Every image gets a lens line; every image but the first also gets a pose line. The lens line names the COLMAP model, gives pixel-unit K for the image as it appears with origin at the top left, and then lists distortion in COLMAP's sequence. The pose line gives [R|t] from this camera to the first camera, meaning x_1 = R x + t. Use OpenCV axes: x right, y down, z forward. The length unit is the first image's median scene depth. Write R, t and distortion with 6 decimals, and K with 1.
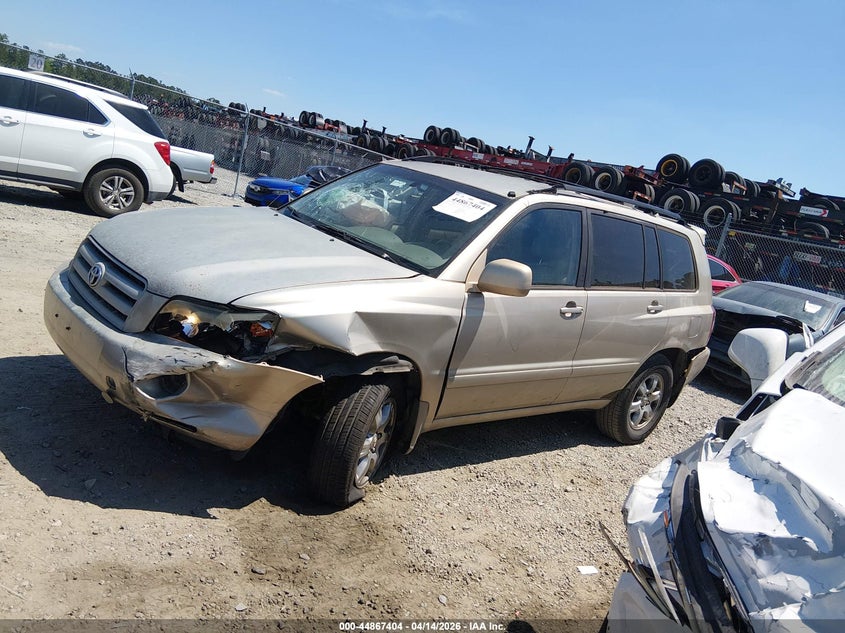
lens RADIAL K [[650.7, 0, 422.5], [0, 650.7, 316.5], [0, 0, 1]] dist [0.106571, -0.156069]
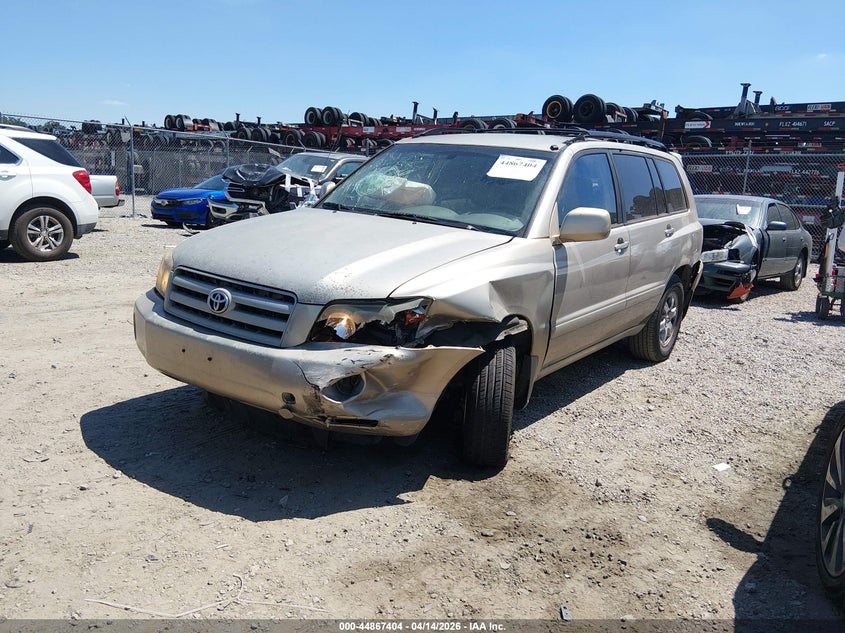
lens RADIAL K [[650.7, 0, 422.5], [0, 650.7, 316.5], [0, 0, 1]] dist [0.106571, -0.156069]
pose [[0.966388, -0.215987, 0.139443, -0.279942], [0.210722, 0.976180, 0.051656, -0.022436], [-0.147279, -0.020536, 0.988882, -0.016101]]
